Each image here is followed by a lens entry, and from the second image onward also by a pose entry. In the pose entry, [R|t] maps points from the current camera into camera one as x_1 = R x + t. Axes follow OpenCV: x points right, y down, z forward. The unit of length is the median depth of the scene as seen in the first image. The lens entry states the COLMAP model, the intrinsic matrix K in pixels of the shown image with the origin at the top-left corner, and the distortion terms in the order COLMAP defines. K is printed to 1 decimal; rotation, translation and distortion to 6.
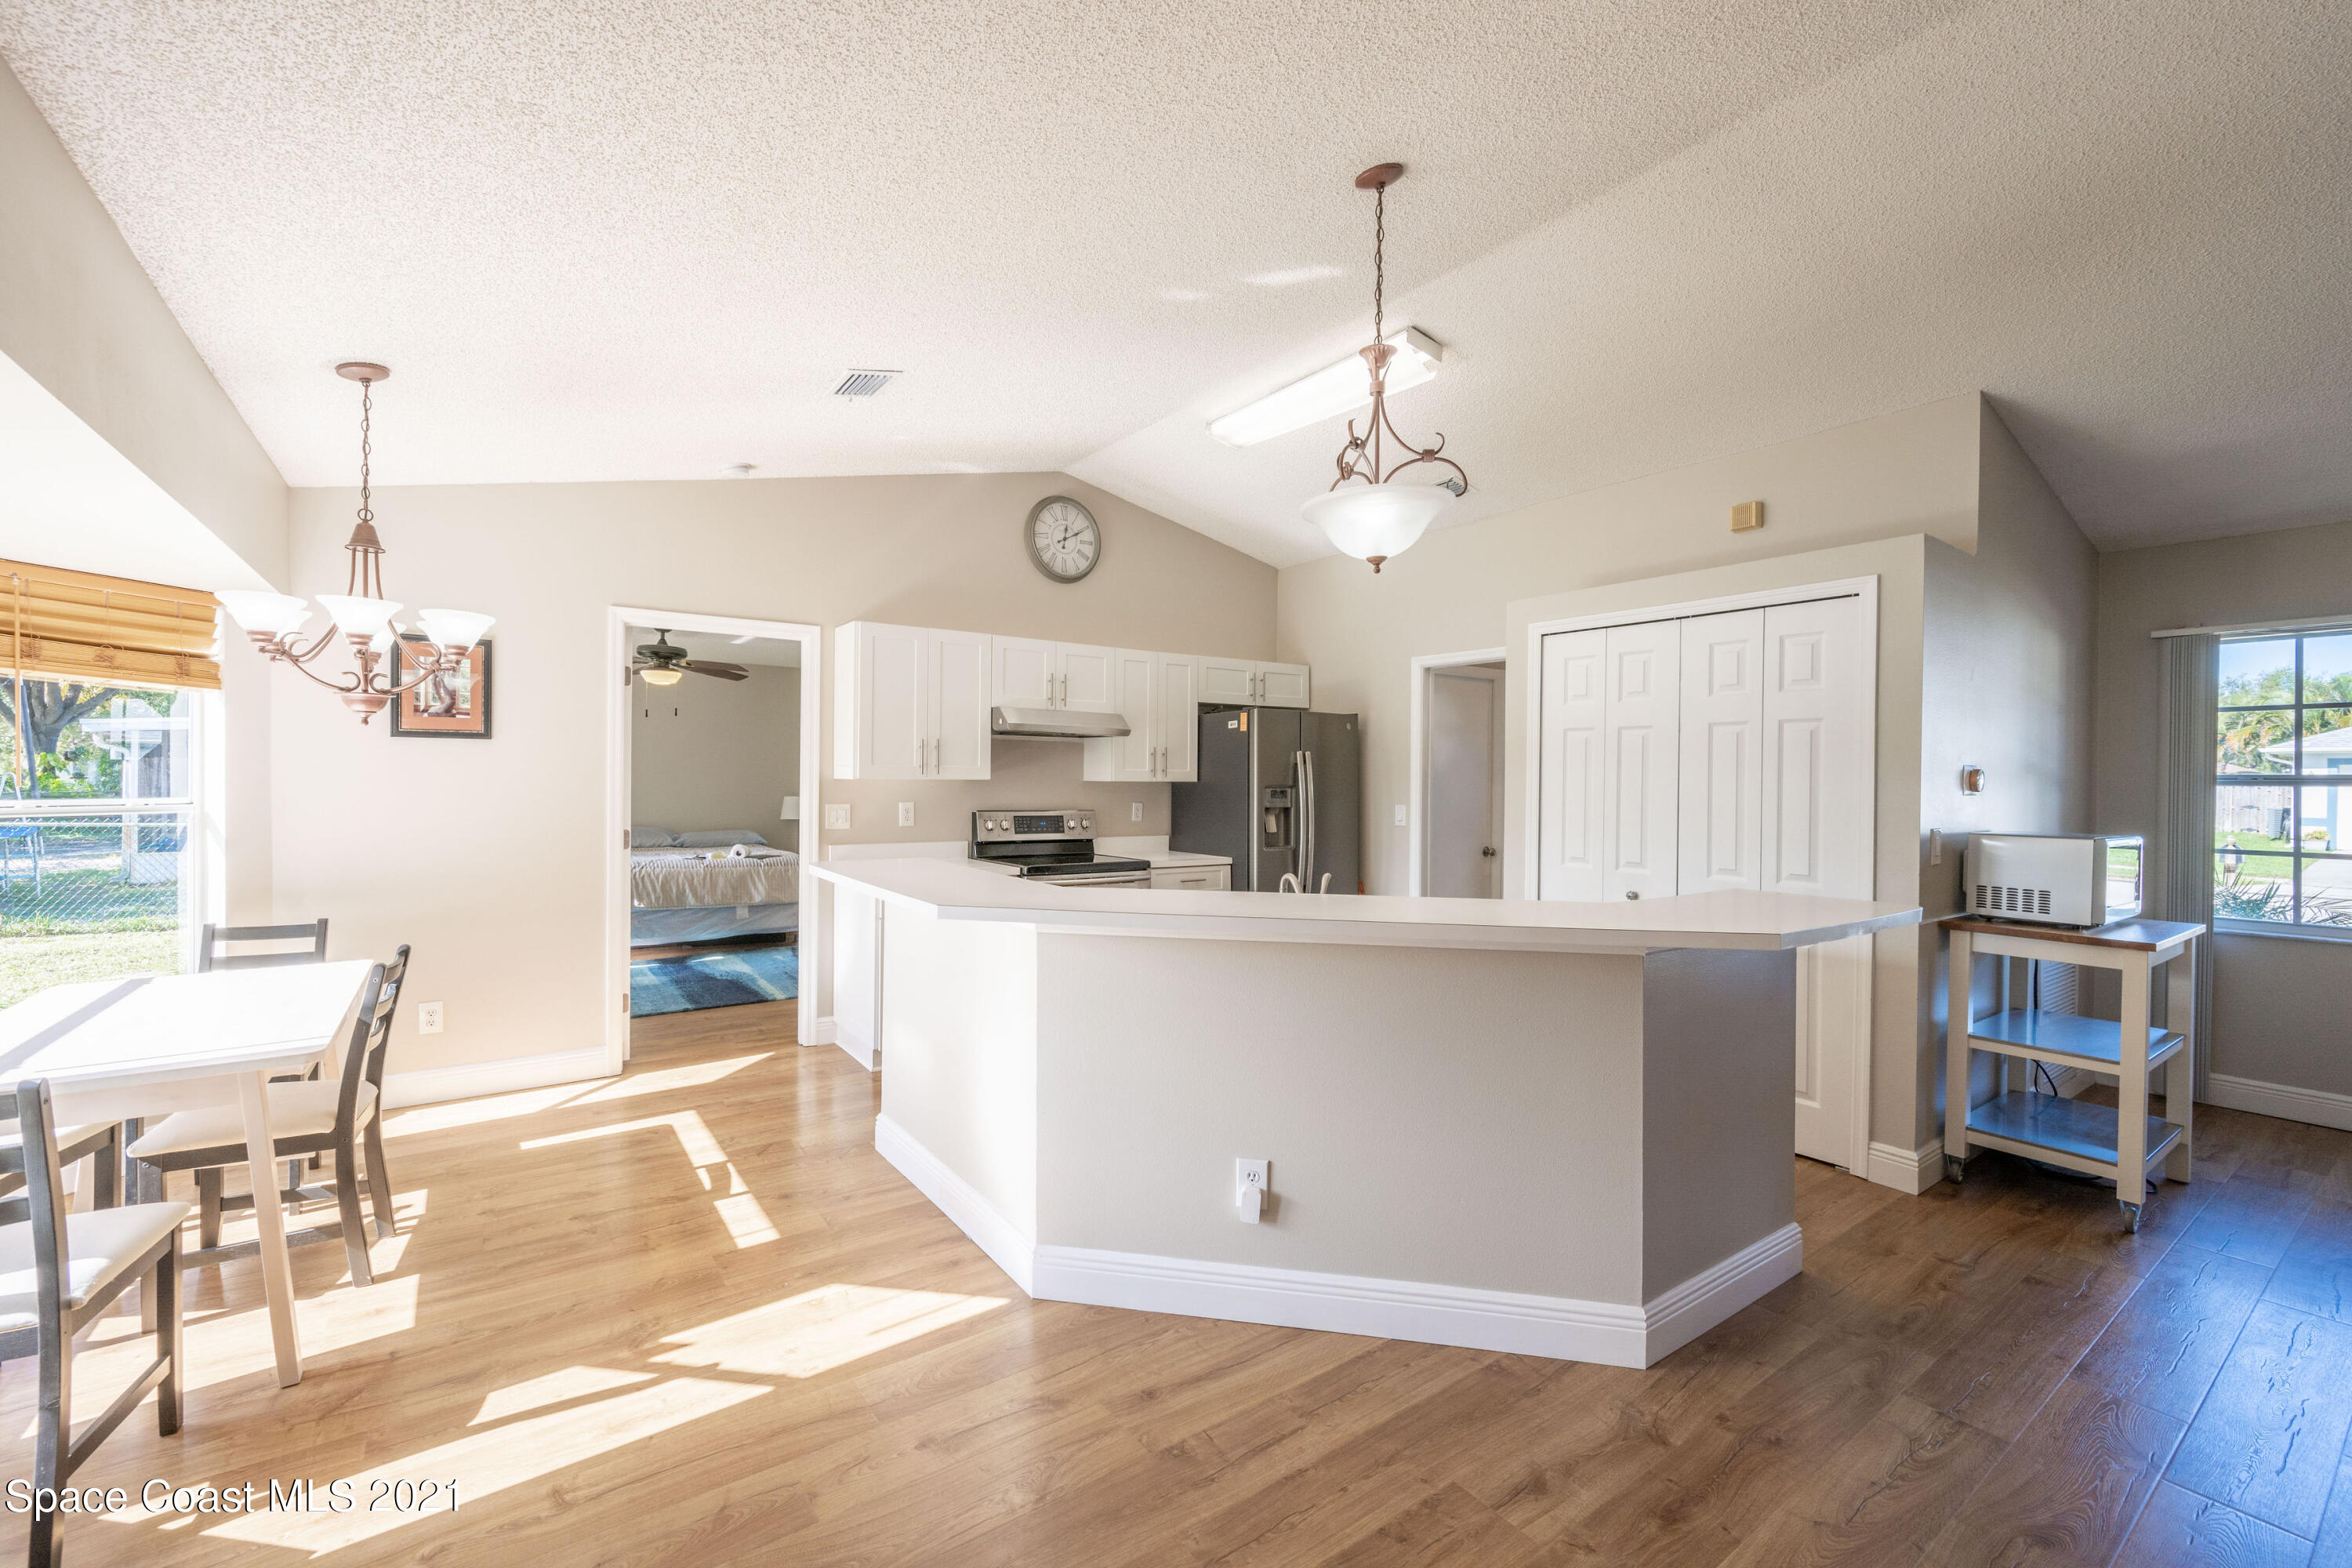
lens RADIAL K [[955.5, 0, 1112.9], [0, 955.5, 780.0], [0, 0, 1]] dist [-0.002730, -0.000180]
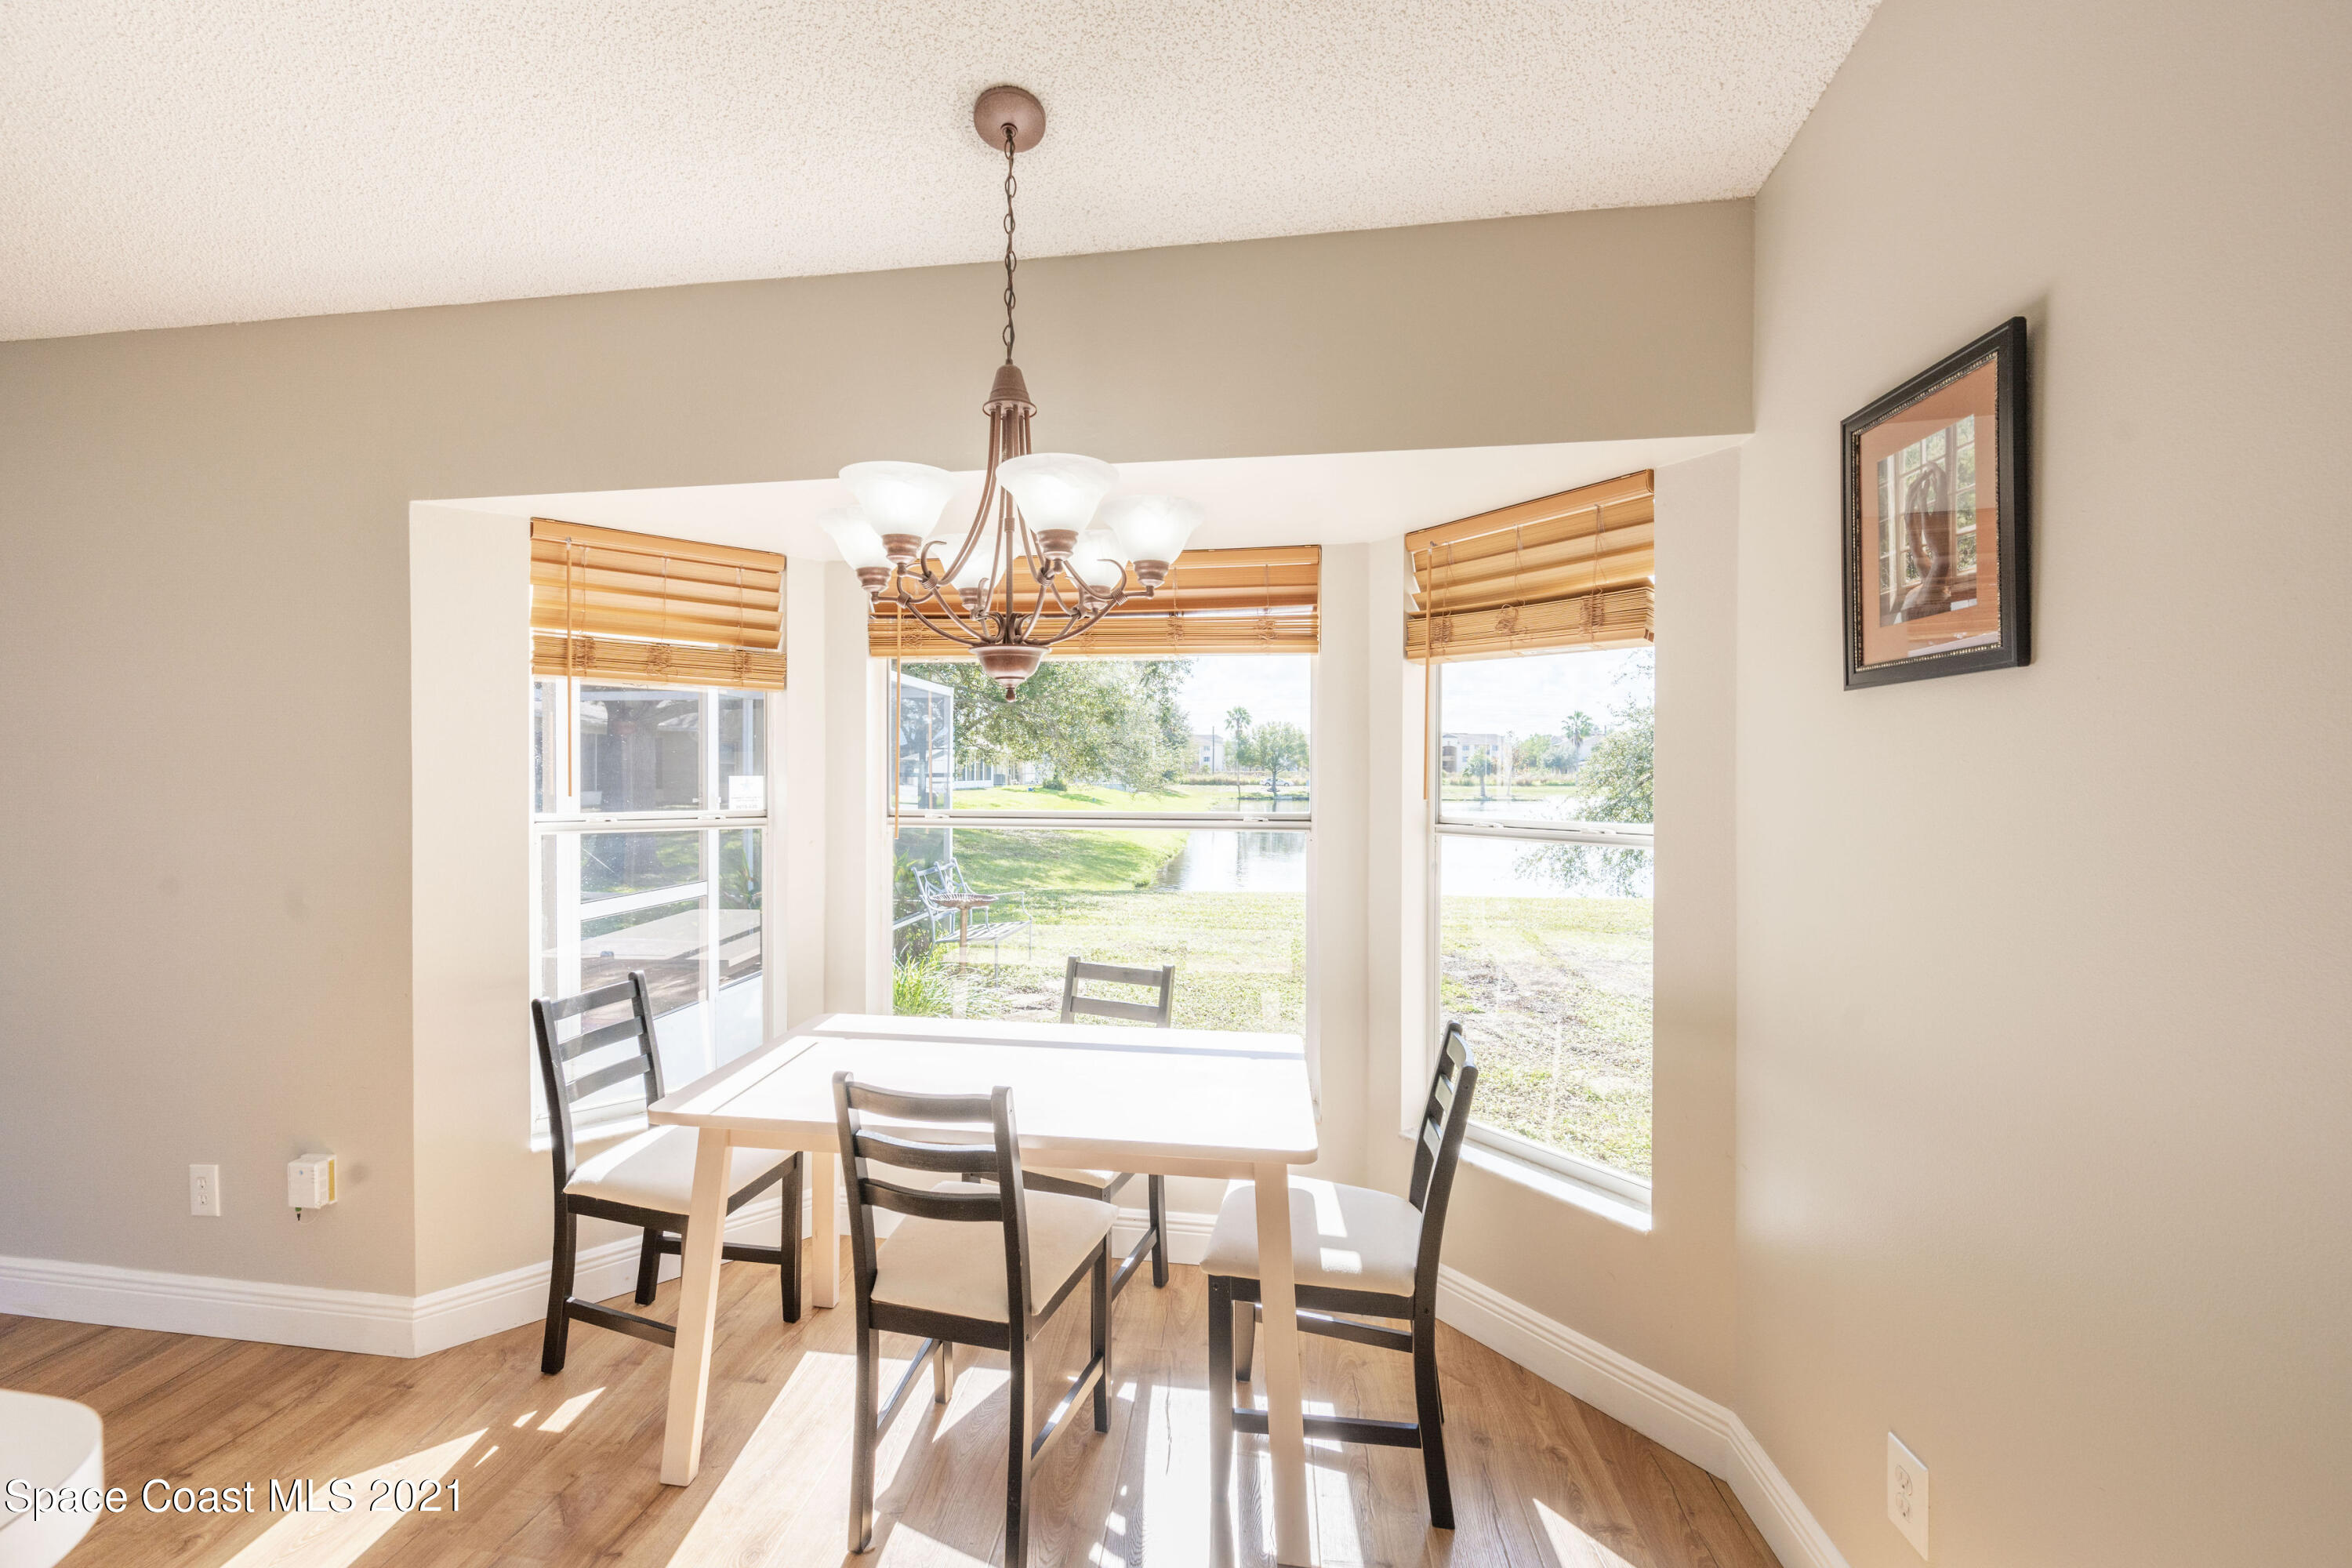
lens RADIAL K [[955.5, 0, 1112.9], [0, 955.5, 780.0], [0, 0, 1]] dist [-0.002730, -0.000180]
pose [[-0.675999, -0.005057, -0.736885, -0.208657], [-0.009829, 0.999949, 0.002154, -0.005318], [0.736837, 0.008699, -0.676014, 0.796429]]
